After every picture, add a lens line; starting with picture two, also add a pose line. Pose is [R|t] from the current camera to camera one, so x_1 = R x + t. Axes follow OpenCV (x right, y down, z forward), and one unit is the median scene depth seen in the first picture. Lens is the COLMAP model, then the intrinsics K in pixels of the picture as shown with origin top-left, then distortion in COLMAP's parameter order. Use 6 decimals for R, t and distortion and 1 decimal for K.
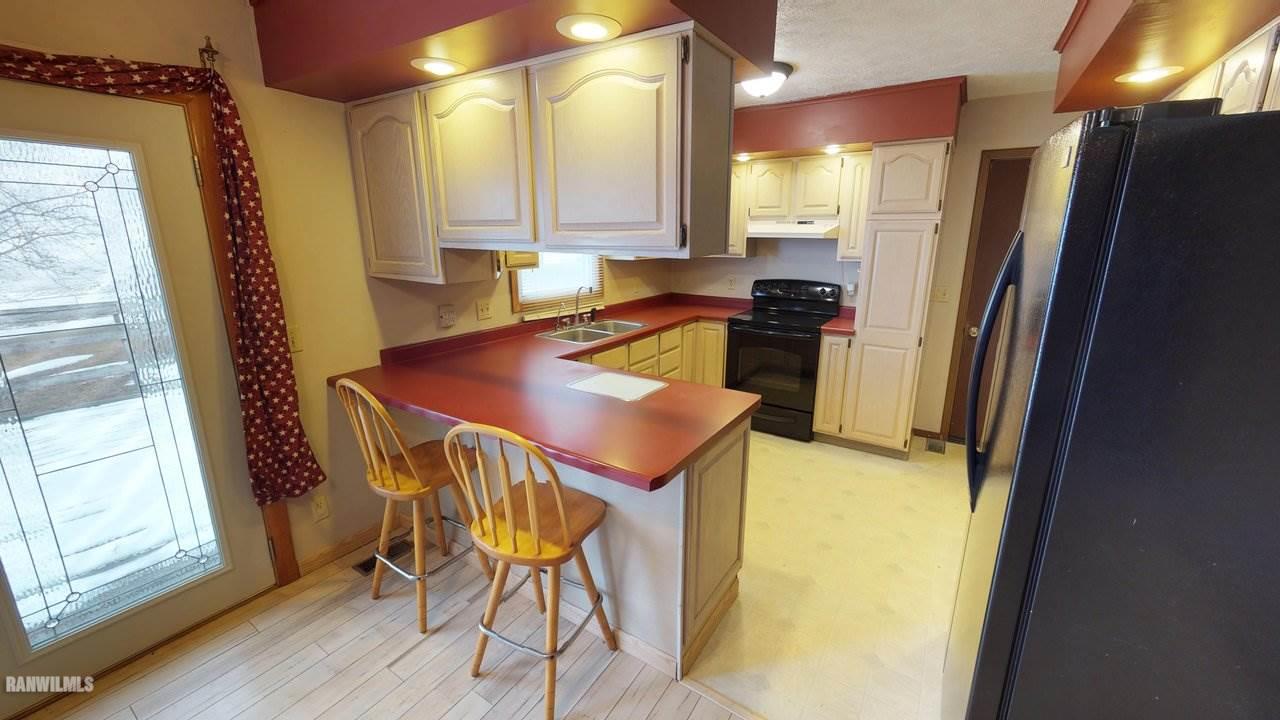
lens RADIAL K [[485.3, 0, 634.2], [0, 485.3, 350.2], [0, 0, 1]] dist [-0.000031, -0.000056]
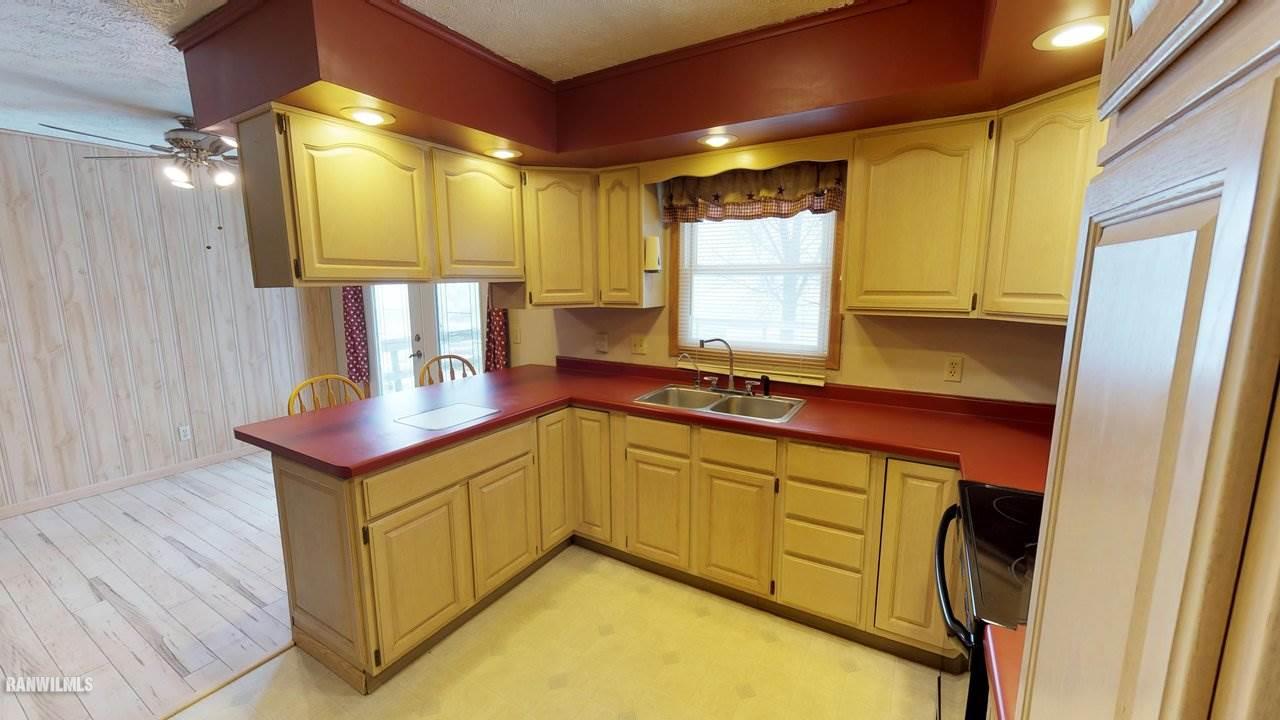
lens RADIAL K [[485.3, 0, 646.1], [0, 485.3, 364.8], [0, 0, 1]] dist [-0.000031, -0.000056]
pose [[0.058017, 0.166427, -0.984345, 1.002592], [-0.234843, 0.960612, 0.148573, -0.283016], [0.970300, 0.222547, 0.094816, 1.319070]]
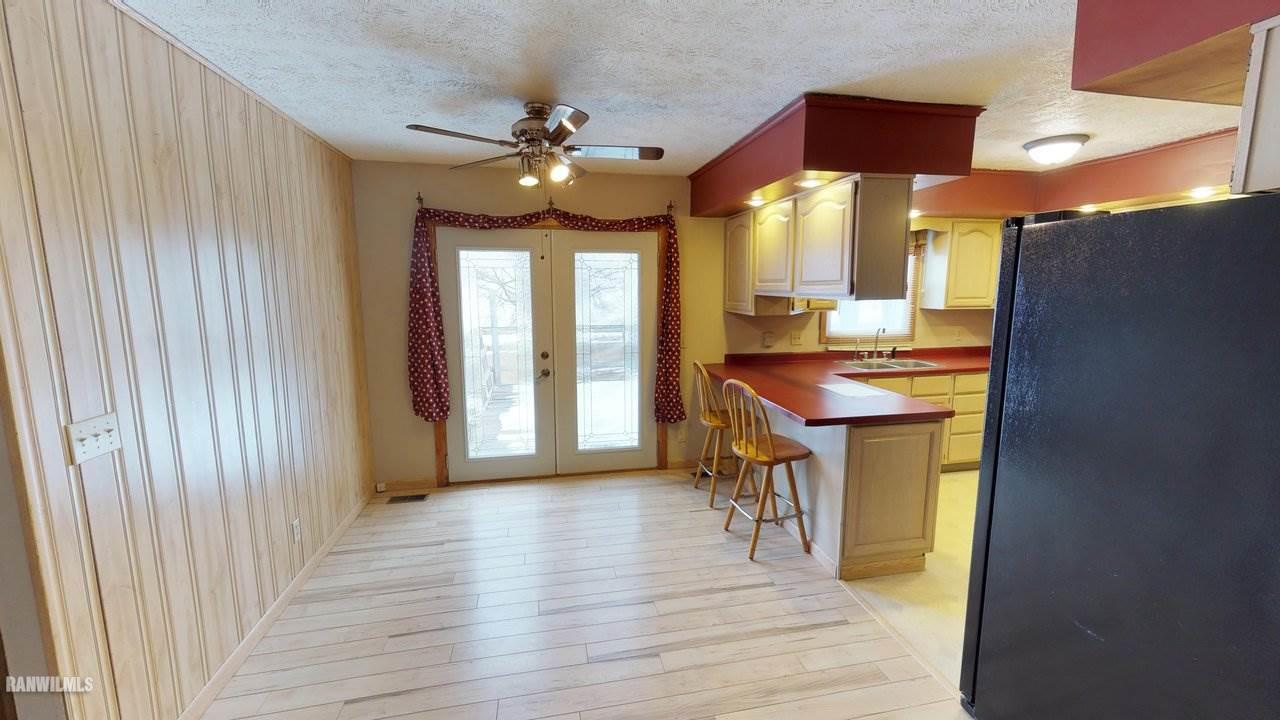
lens RADIAL K [[485.3, 0, 645.3], [0, 485.3, 354.4], [0, 0, 1]] dist [-0.000031, -0.000056]
pose [[0.709575, 0.093608, -0.698384, 0.547624], [-0.161711, 0.986316, -0.032101, 0.117422], [0.685823, 0.135714, 0.715003, -0.479427]]
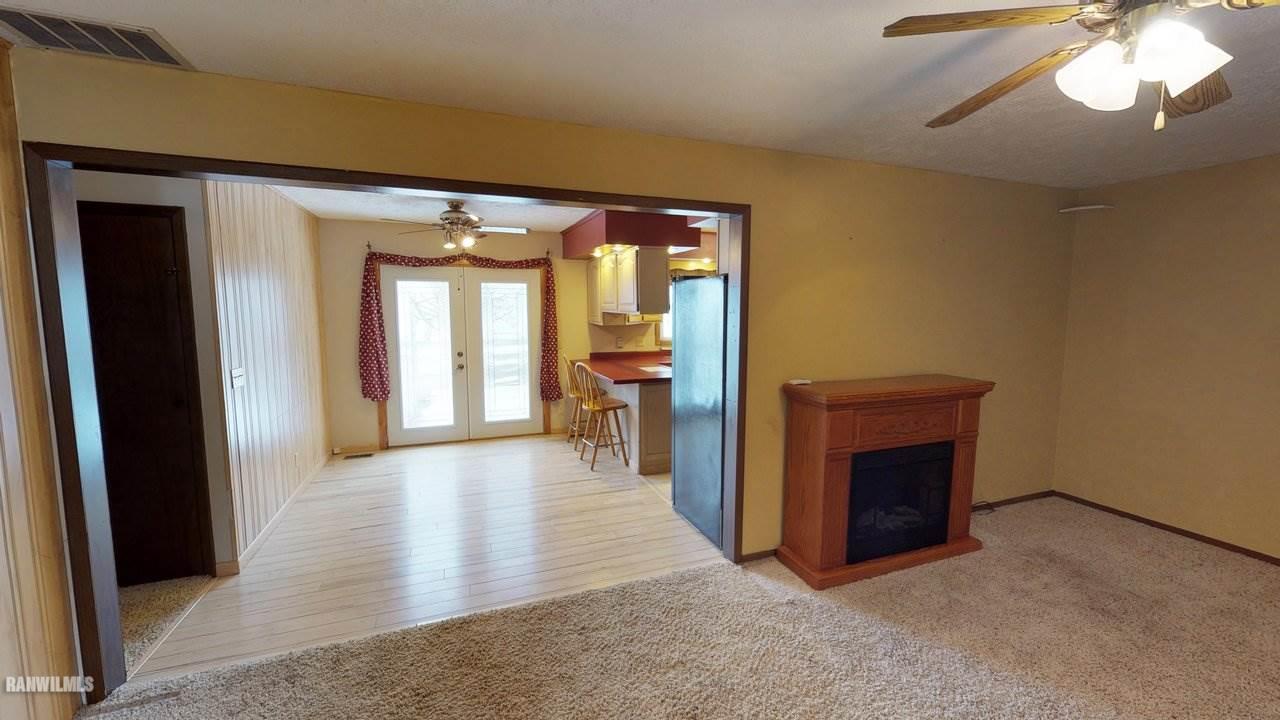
lens RADIAL K [[485.3, 0, 641.4], [0, 485.3, 357.9], [0, 0, 1]] dist [-0.000031, -0.000056]
pose [[0.810874, 0.057937, -0.582345, 1.322857], [-0.134587, 0.986877, -0.089219, 0.245896], [0.569534, 0.150721, 0.808031, -0.987679]]
